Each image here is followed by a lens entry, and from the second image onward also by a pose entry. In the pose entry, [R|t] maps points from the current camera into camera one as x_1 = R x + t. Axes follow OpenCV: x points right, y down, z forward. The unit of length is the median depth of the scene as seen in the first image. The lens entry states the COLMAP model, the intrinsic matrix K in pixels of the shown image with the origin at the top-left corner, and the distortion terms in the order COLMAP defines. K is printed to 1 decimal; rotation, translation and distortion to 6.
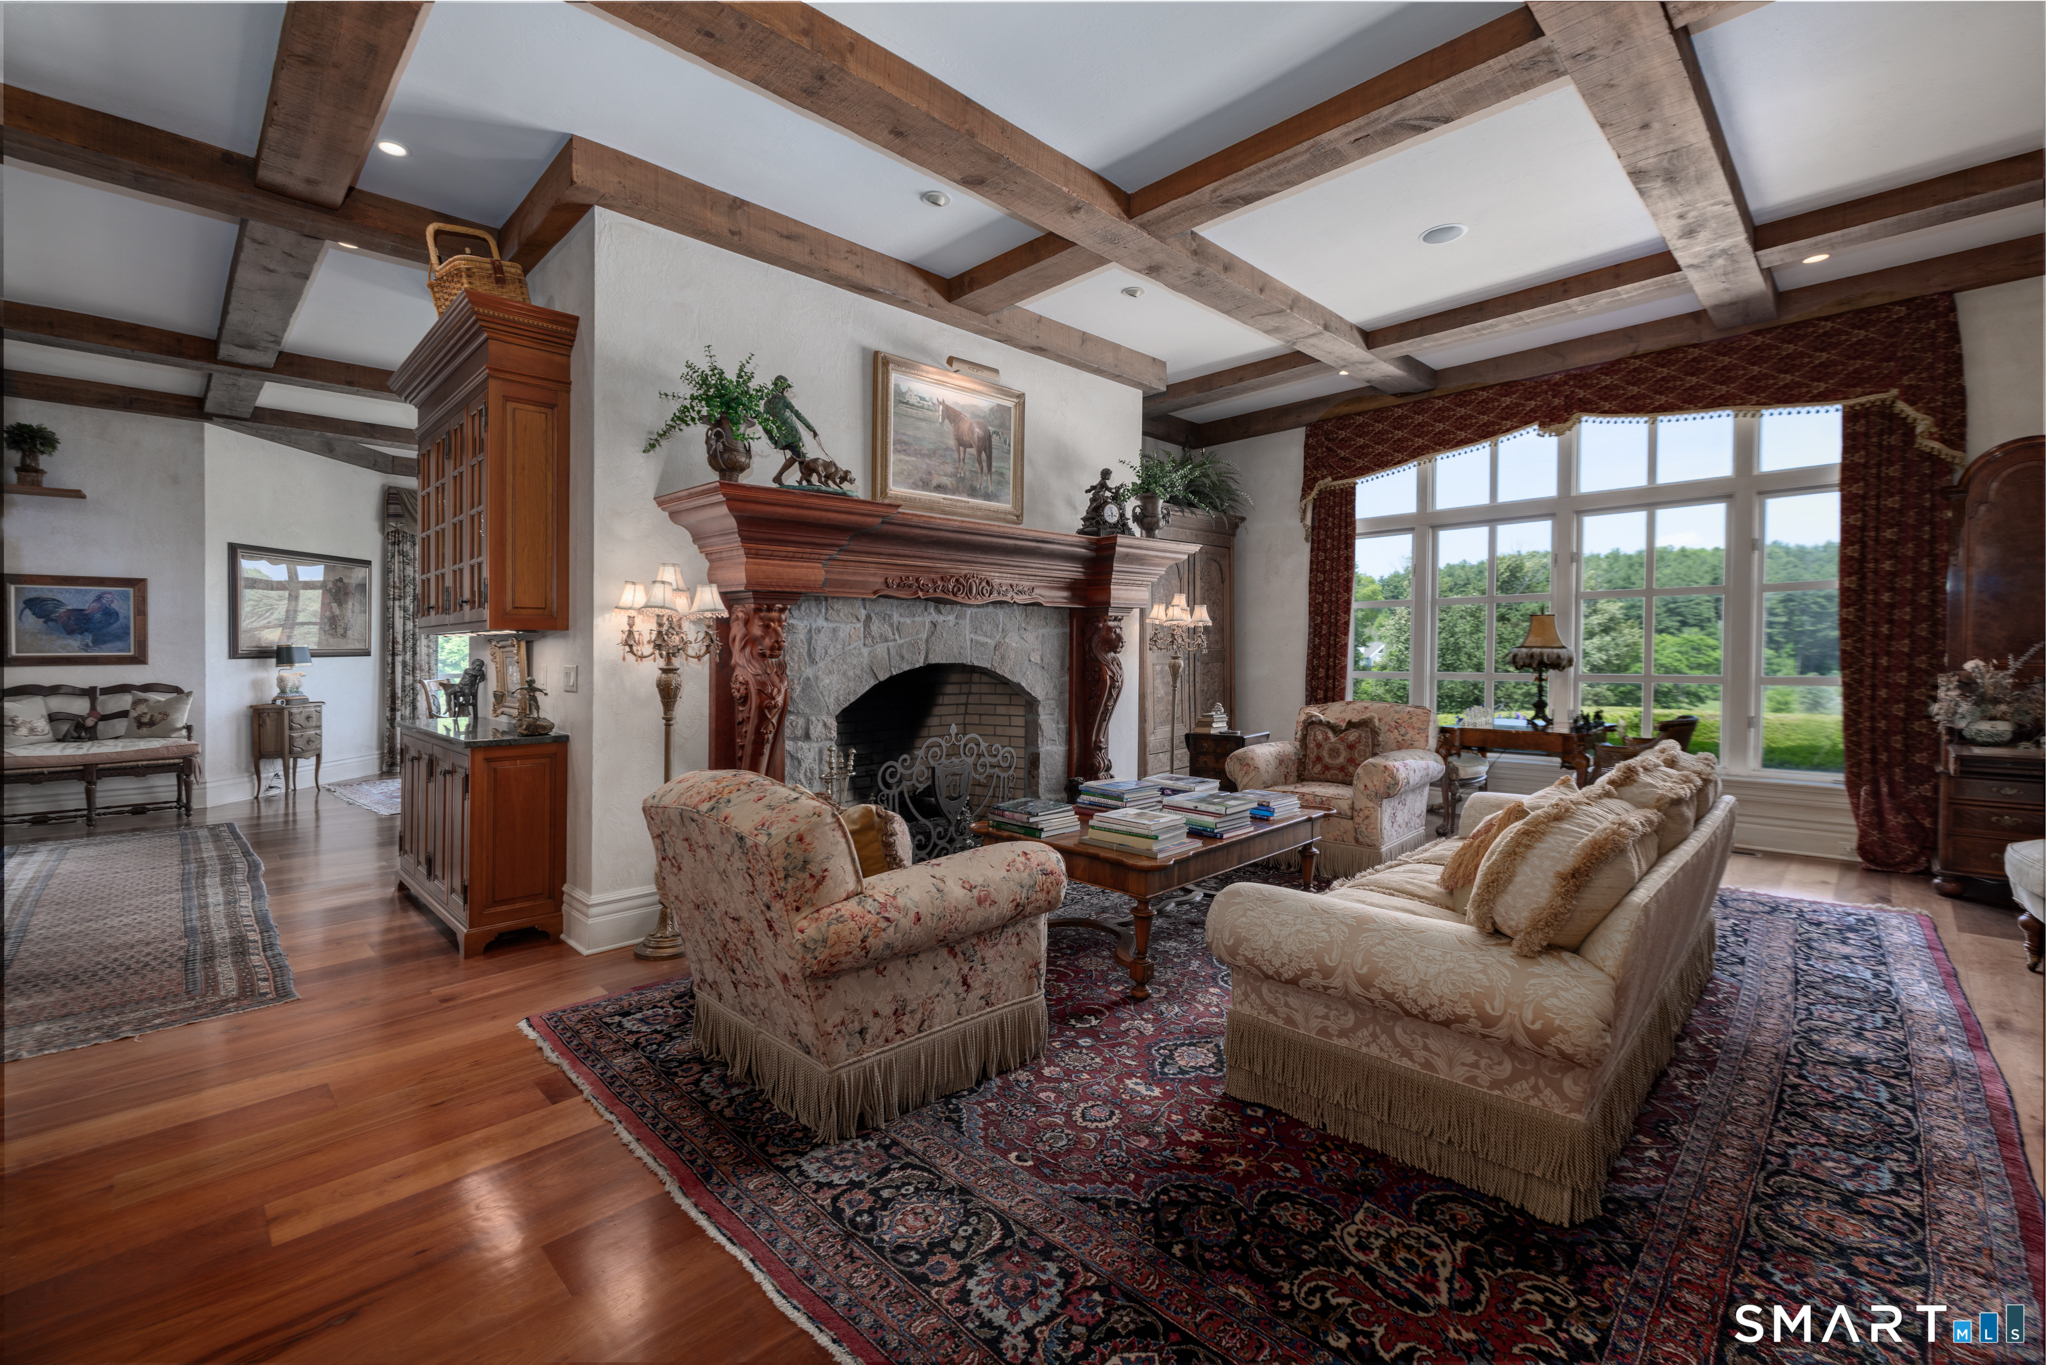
lens RADIAL K [[857.6, 0, 1010.9], [0, 857.6, 653.1], [0, 0, 1]] dist [-0.002996, -0.000432]
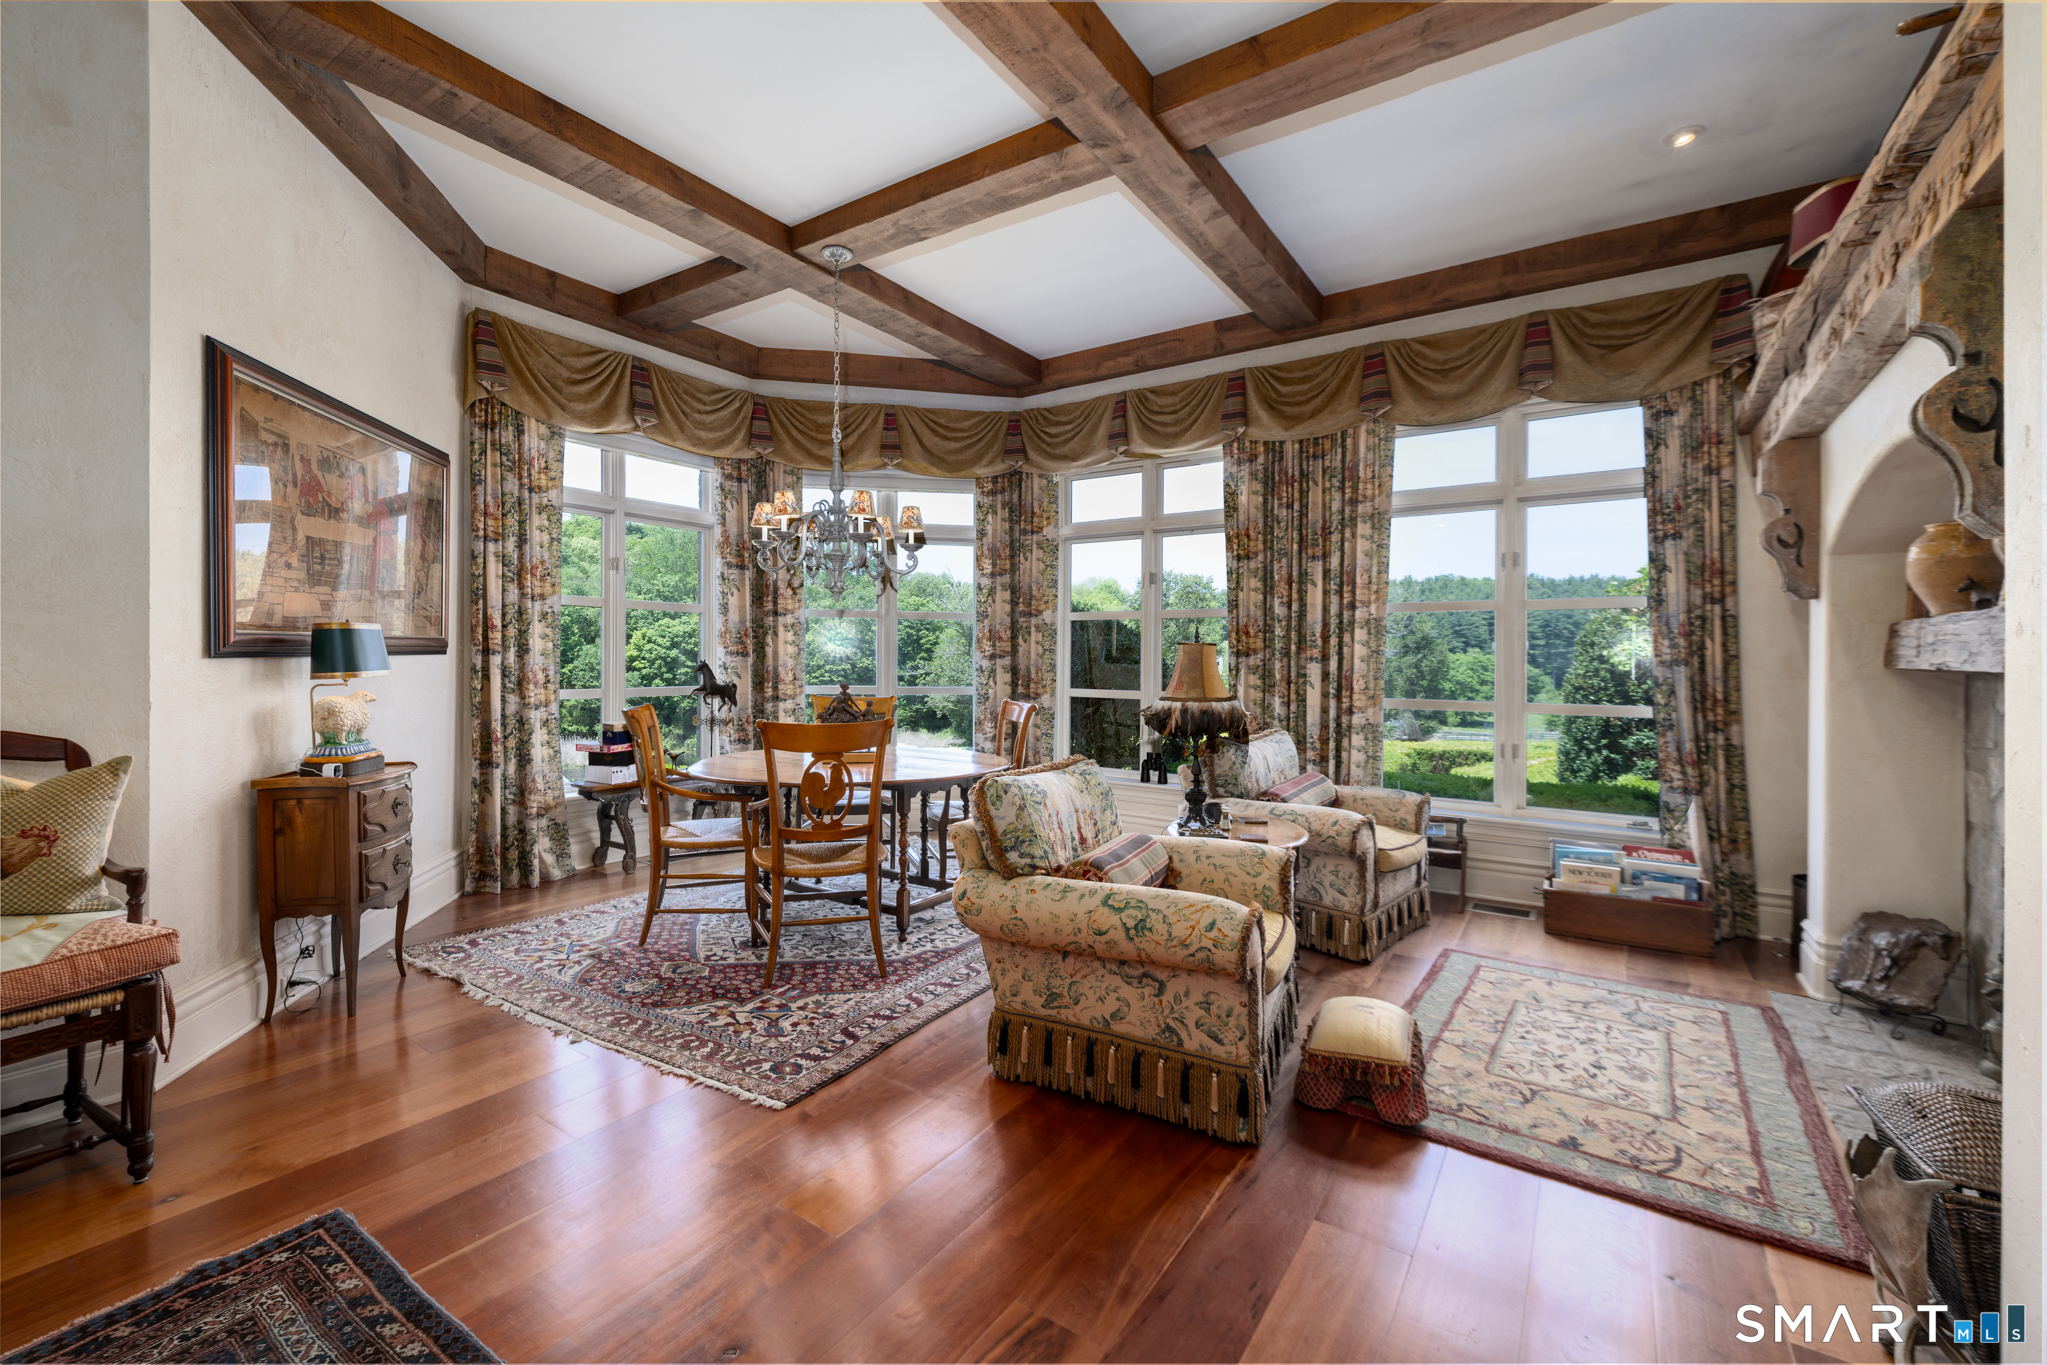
lens RADIAL K [[858.0, 0, 1019.4], [0, 858.0, 668.9], [0, 0, 1]] dist [-0.002996, -0.000432]
pose [[0.982860, 0.014944, 0.183747, -0.505176], [-0.016504, 0.999840, 0.006964, 0.003043], [-0.183613, -0.009877, 0.982949, 0.457853]]
